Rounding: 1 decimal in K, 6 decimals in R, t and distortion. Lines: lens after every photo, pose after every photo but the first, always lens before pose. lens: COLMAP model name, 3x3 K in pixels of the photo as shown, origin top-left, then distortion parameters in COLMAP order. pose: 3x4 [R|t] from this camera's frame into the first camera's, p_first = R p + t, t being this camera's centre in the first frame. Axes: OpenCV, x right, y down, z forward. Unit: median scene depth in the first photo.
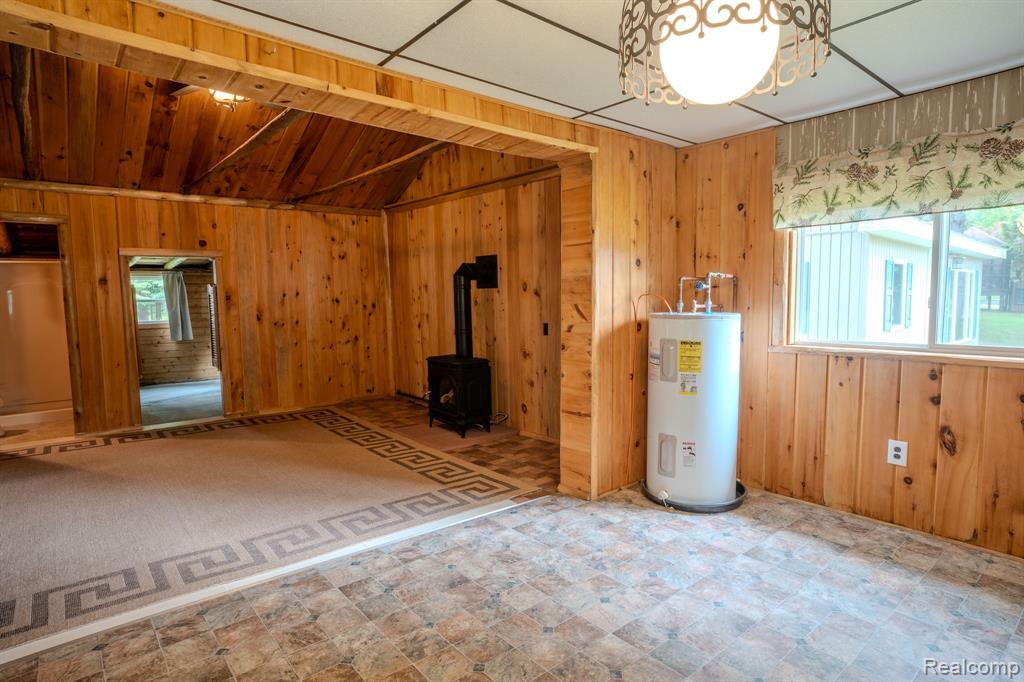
lens RADIAL K [[557.5, 0, 512.1], [0, 557.5, 340.8], [0, 0, 1]] dist [-0.054353, 0.037379]
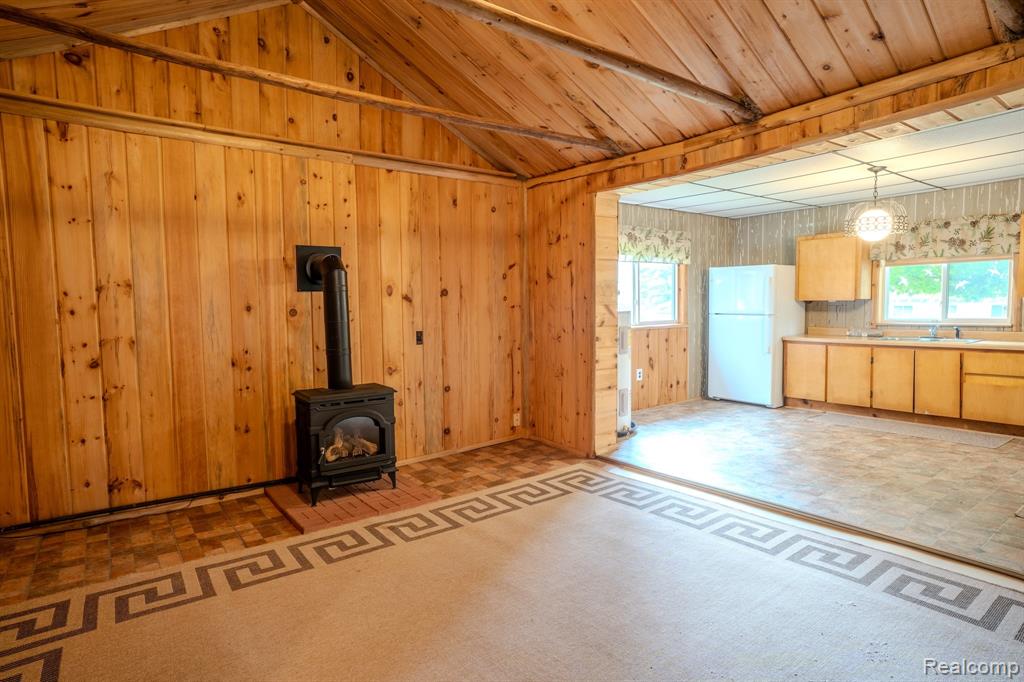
lens RADIAL K [[557.5, 0, 512.9], [0, 557.5, 340.2], [0, 0, 1]] dist [-0.054353, 0.037379]
pose [[0.045736, -0.060304, 0.997132, -1.158847], [0.095498, 0.993869, 0.055726, -0.073120], [-0.994378, 0.092676, 0.051215, 1.109426]]
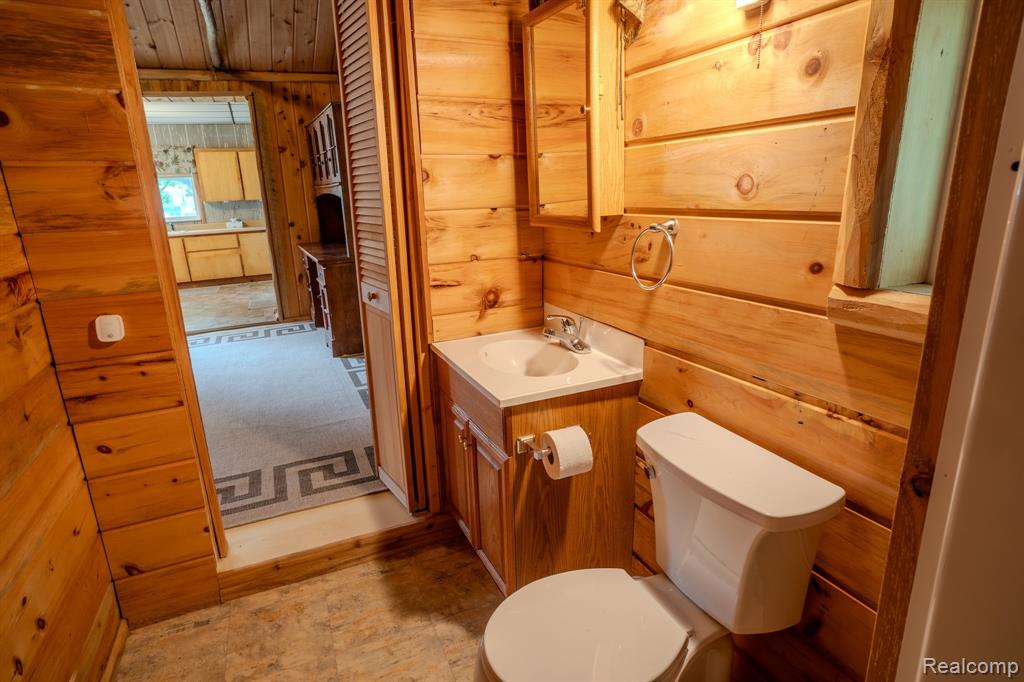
lens RADIAL K [[557.5, 0, 512.8], [0, 557.5, 338.3], [0, 0, 1]] dist [-0.054353, 0.037379]
pose [[-0.962375, -0.025198, 0.270554, -1.553224], [0.067969, 0.941715, 0.329474, -0.107924], [-0.263086, 0.335467, -0.904570, 1.774967]]
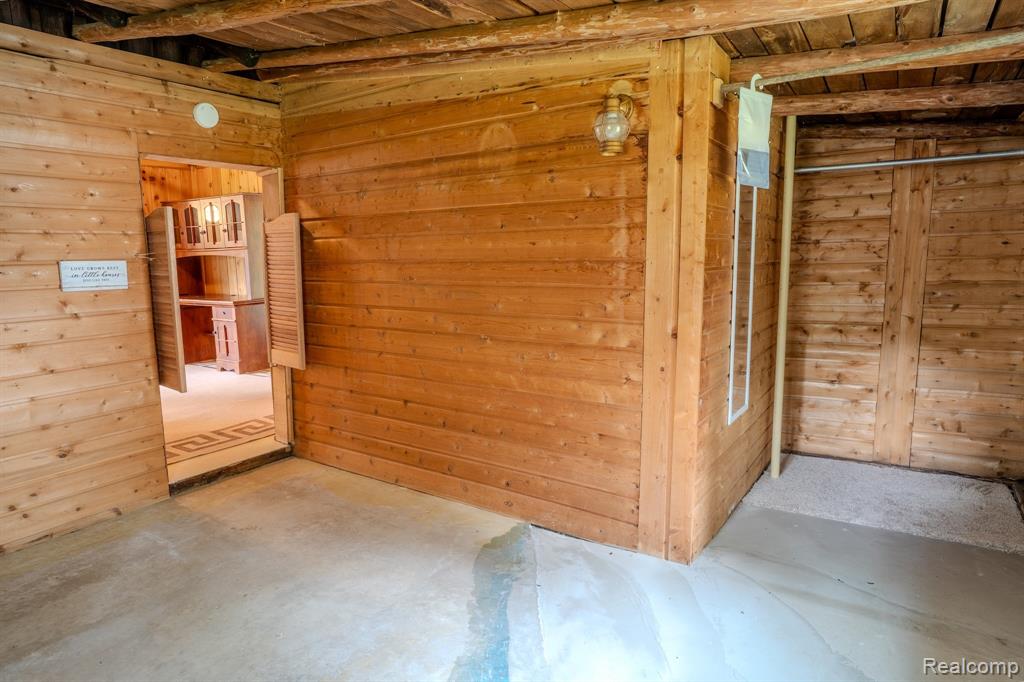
lens RADIAL K [[597.4, 0, 511.4], [0, 597.4, 338.7], [0, 0, 1]] dist [-0.022597, 0.003496]
pose [[-0.961108, 0.071166, -0.266845, -1.159828], [0.011042, 0.975358, 0.220350, -0.171339], [0.275951, 0.208834, -0.938211, 2.609945]]
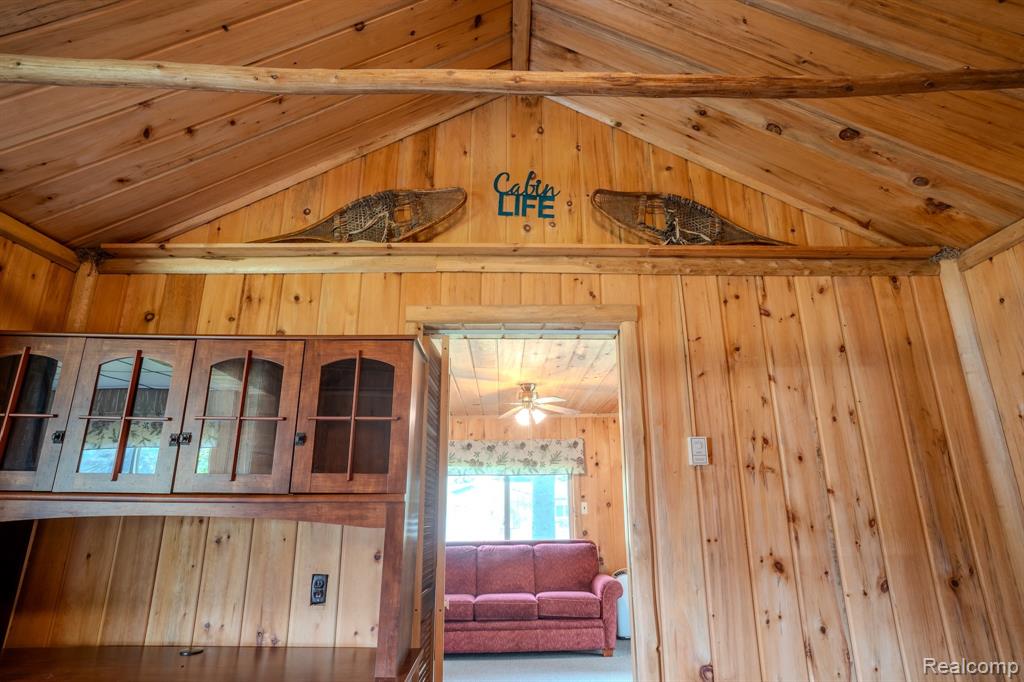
lens RADIAL K [[557.5, 0, 512.7], [0, 557.5, 339.0], [0, 0, 1]] dist [-0.054353, 0.037379]
pose [[-0.646484, -0.205132, -0.734833, -0.564063], [-0.049578, 0.972435, -0.227843, -0.088516], [0.761315, -0.110865, -0.638834, 1.161291]]
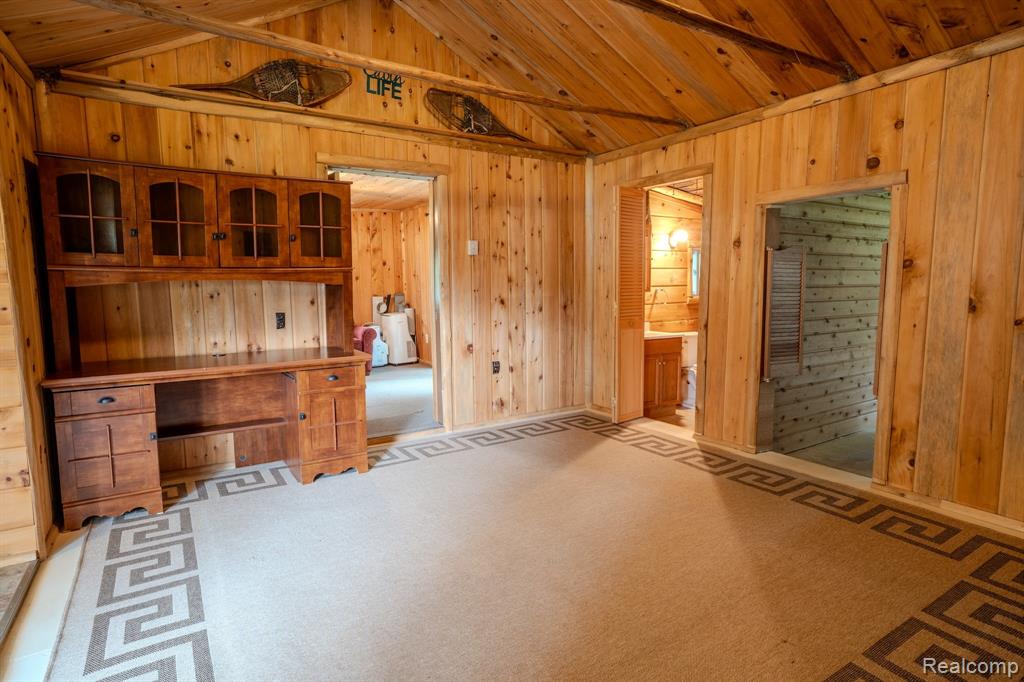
lens RADIAL K [[557.5, 0, 513.7], [0, 557.5, 338.5], [0, 0, 1]] dist [-0.054353, 0.037379]
pose [[-0.127446, 0.115413, -0.985108, 0.060608], [-0.066936, 0.989942, 0.124639, -0.078386], [0.989584, 0.081823, -0.118439, 1.162743]]
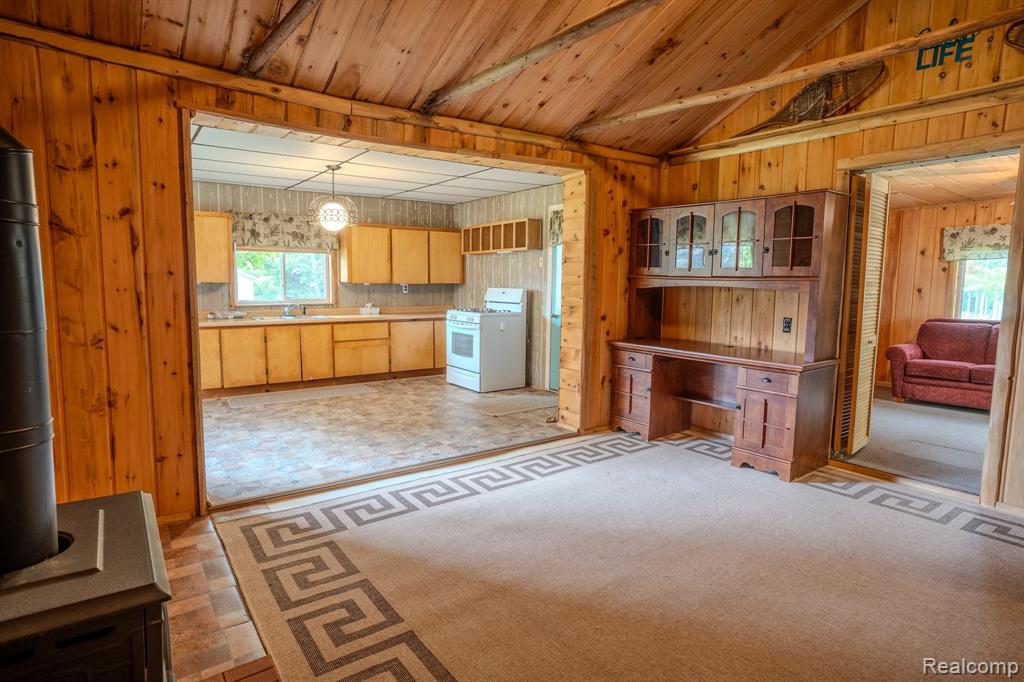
lens RADIAL K [[557.5, 0, 511.1], [0, 557.5, 340.4], [0, 0, 1]] dist [-0.054353, 0.037379]
pose [[-0.997601, -0.009109, 0.068627, -0.427636], [0.003455, 0.983520, 0.180764, -0.127731], [-0.069142, 0.180567, -0.981129, 1.755429]]
